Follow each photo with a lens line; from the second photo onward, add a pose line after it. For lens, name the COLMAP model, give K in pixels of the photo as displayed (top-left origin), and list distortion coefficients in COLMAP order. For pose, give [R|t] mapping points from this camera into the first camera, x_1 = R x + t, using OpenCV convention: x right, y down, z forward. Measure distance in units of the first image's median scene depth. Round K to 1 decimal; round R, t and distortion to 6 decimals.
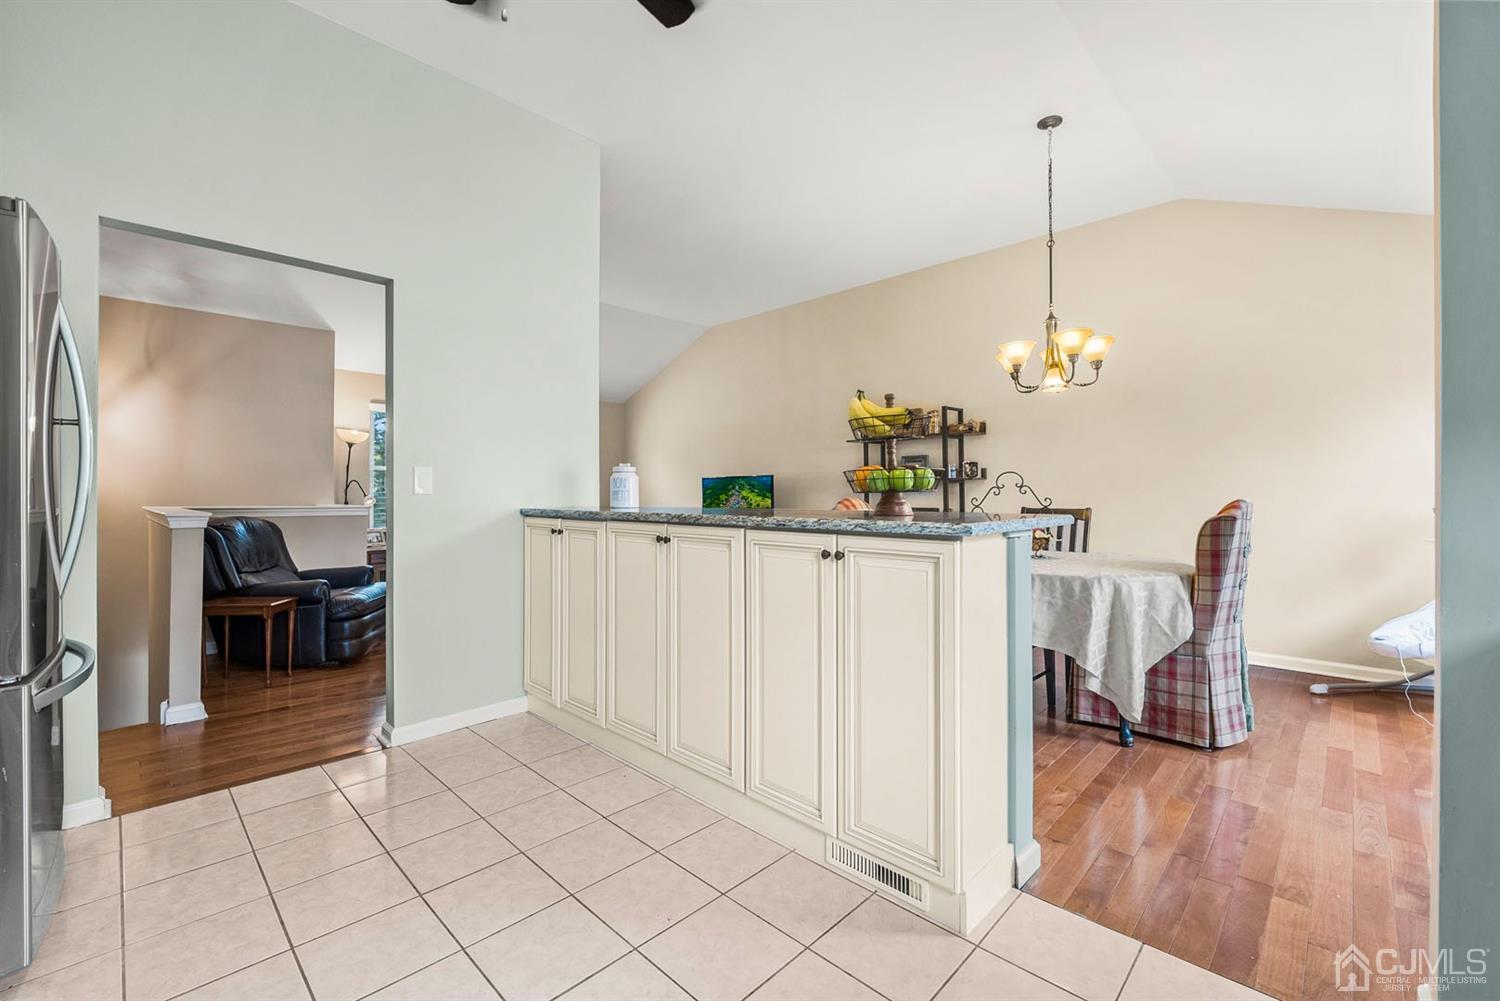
lens RADIAL K [[643.4, 0, 736.4], [0, 643.4, 492.1], [0, 0, 1]] dist [-0.001090, -0.000244]
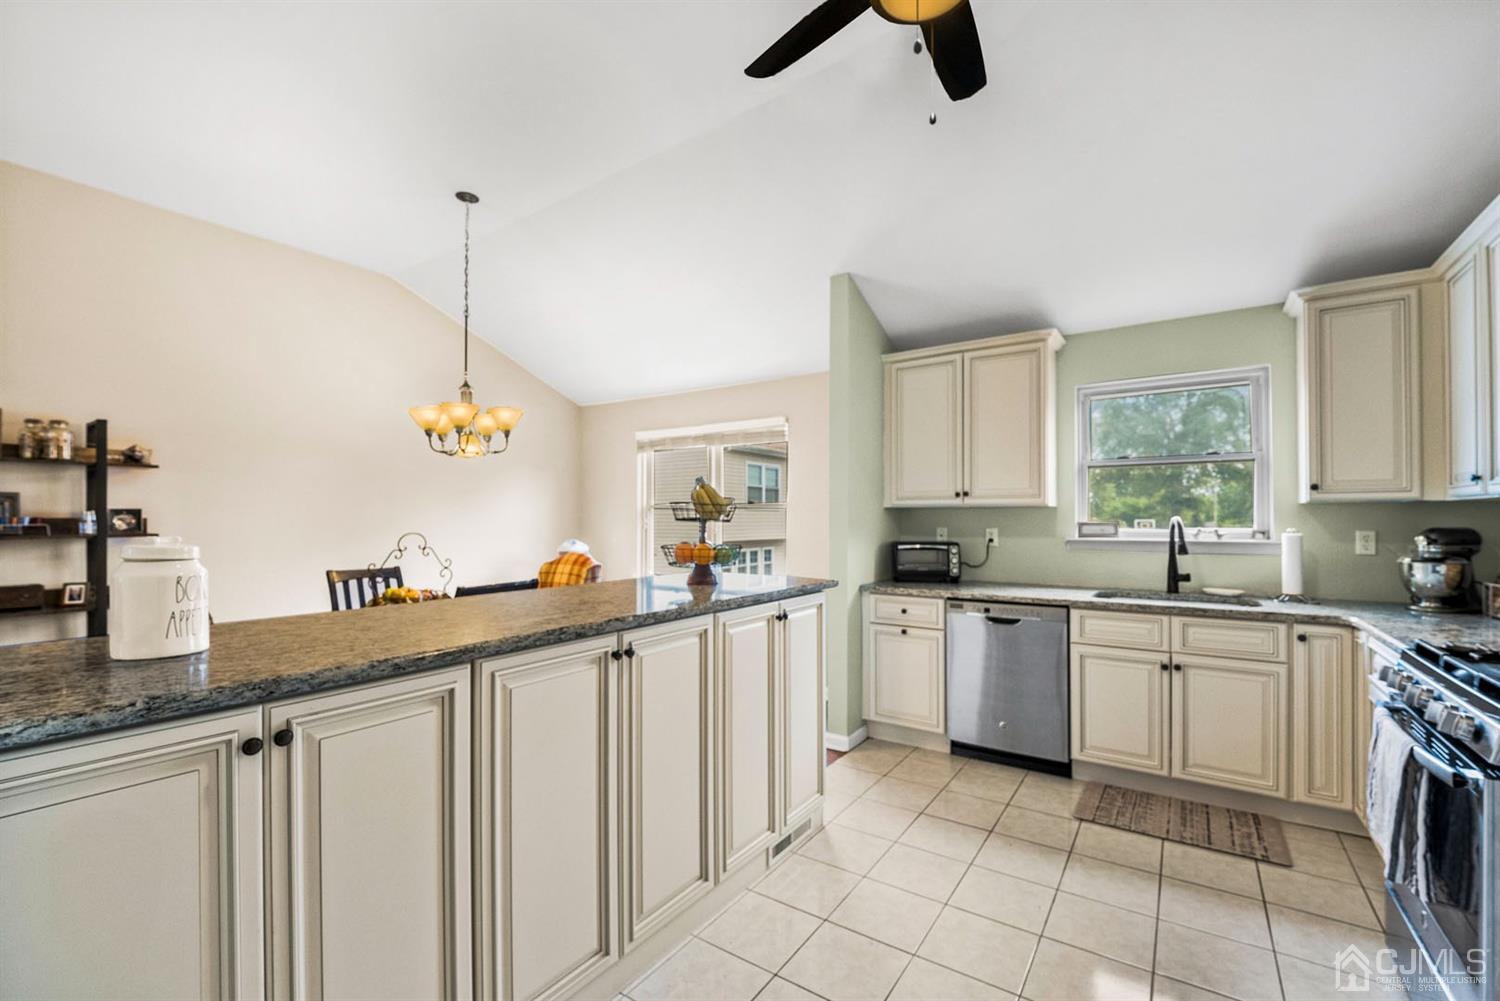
lens RADIAL K [[628.8, 0, 747.1], [0, 628.8, 505.5], [0, 0, 1]] dist [-0.009946, -0.000634]
pose [[-0.187009, 0.018695, 0.982180, -0.441030], [0.002415, 0.999825, -0.018571, -0.039867], [-0.982355, -0.001101, -0.187022, 0.540903]]
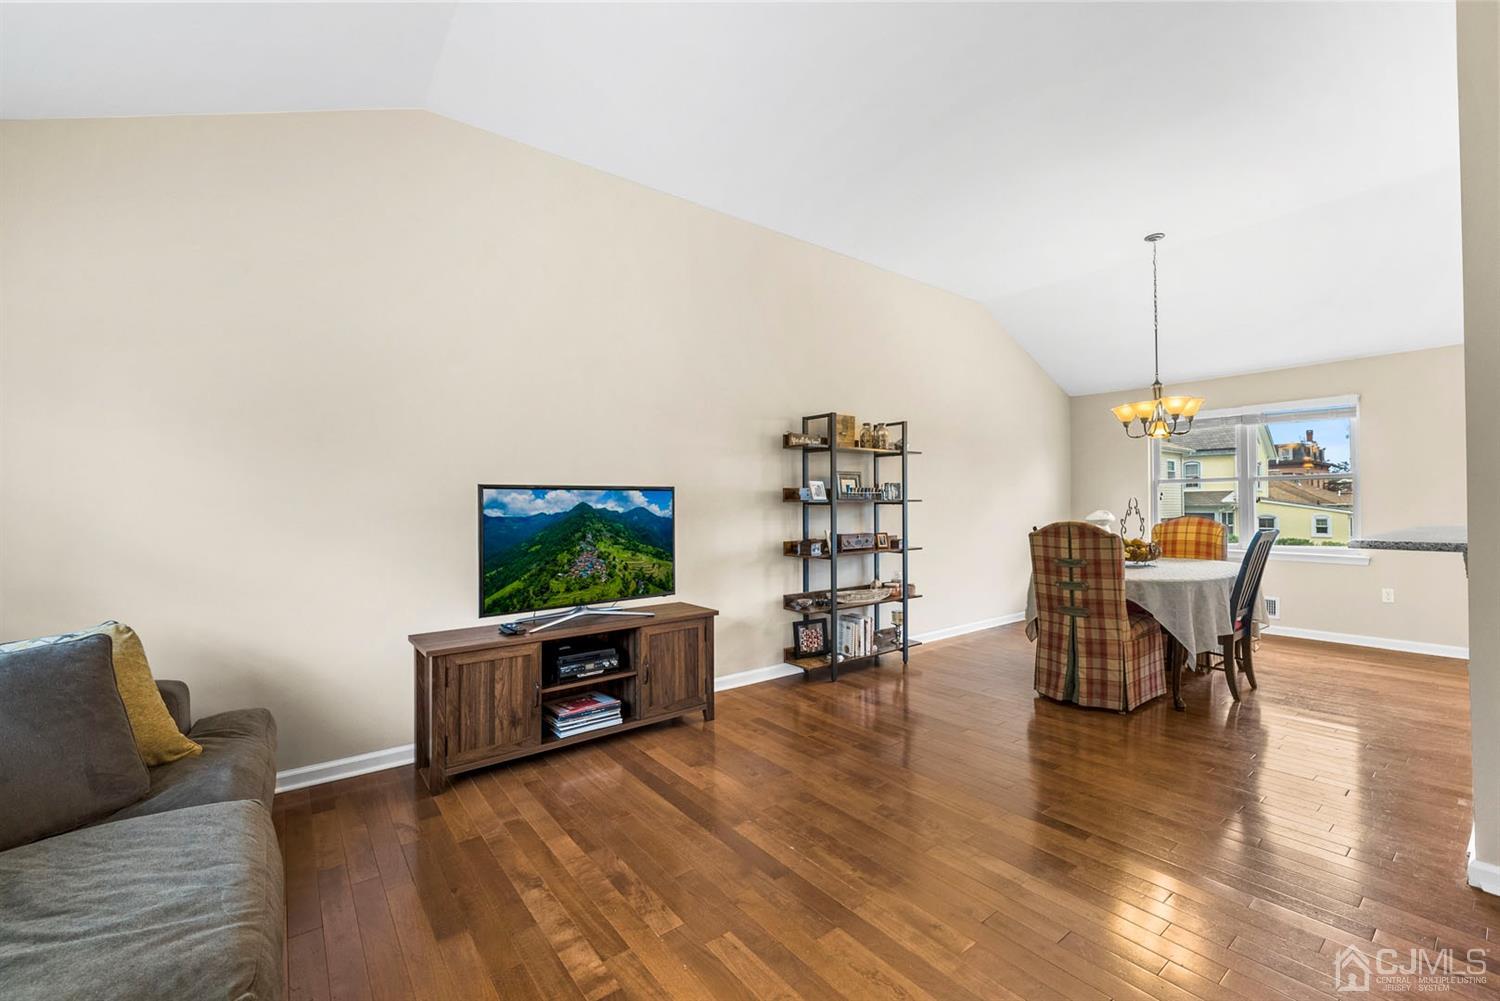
lens RADIAL K [[616.5, 0, 751.2], [0, 616.5, 500.3], [0, 0, 1]] dist [-0.009864, -0.000316]
pose [[0.118978, 0.008716, 0.992859, -0.658275], [0.008089, 0.999920, -0.009748, -0.013390], [-0.992864, 0.009191, 0.118898, 1.243644]]
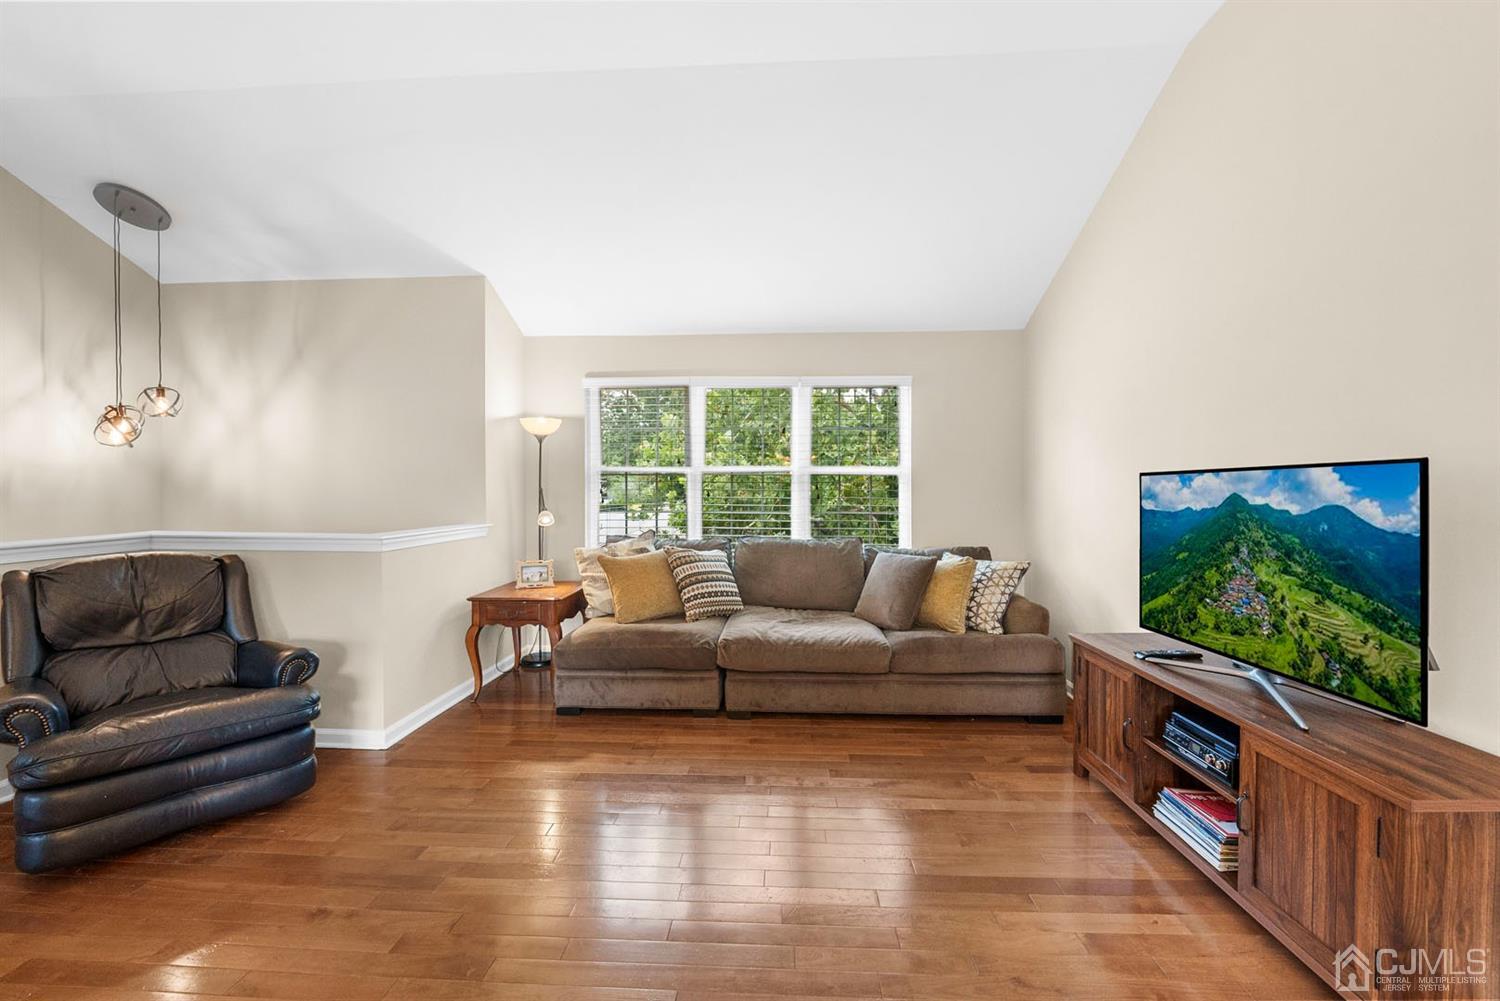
lens RADIAL K [[609.0, 0, 753.6], [0, 609.0, 509.3], [0, 0, 1]] dist [-0.000728, -0.010335]
pose [[0.674747, 0.021677, -0.737730, 0.072039], [0.003380, 0.999467, 0.032460, -0.022797], [0.738041, -0.024396, 0.674315, 0.993384]]
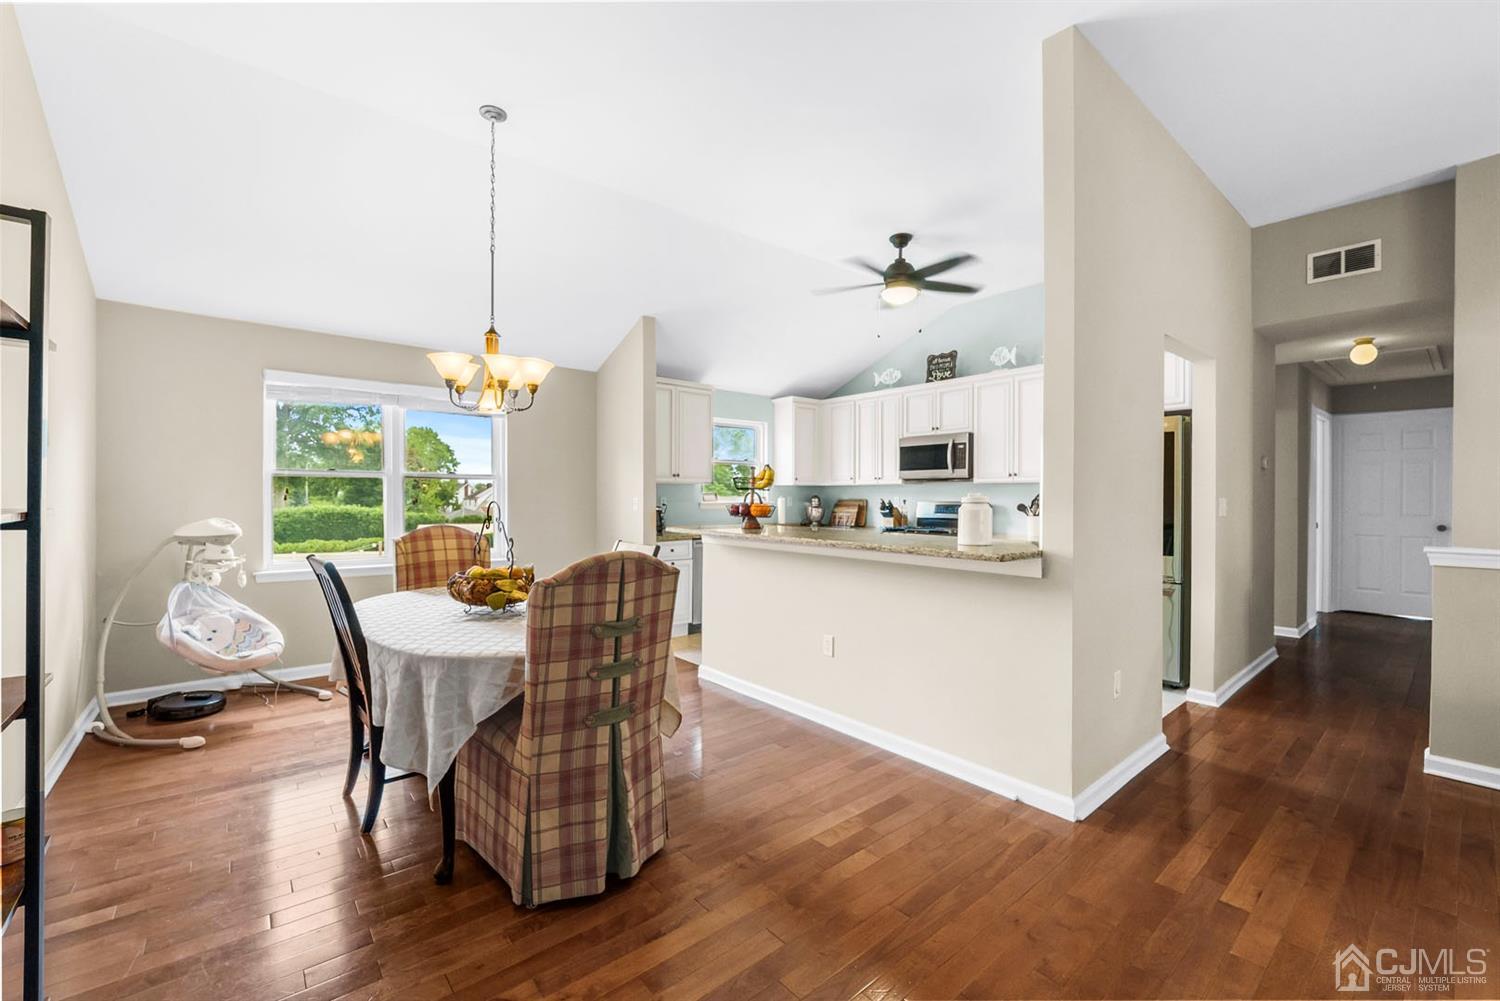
lens RADIAL K [[616.5, 0, 751.2], [0, 616.5, 500.3], [0, 0, 1]] dist [-0.009864, -0.000316]
pose [[-0.996876, -0.002910, 0.078926, 0.038067], [-0.002169, 0.999953, 0.009470, -0.030332], [-0.078950, 0.009270, -0.996836, 1.349664]]
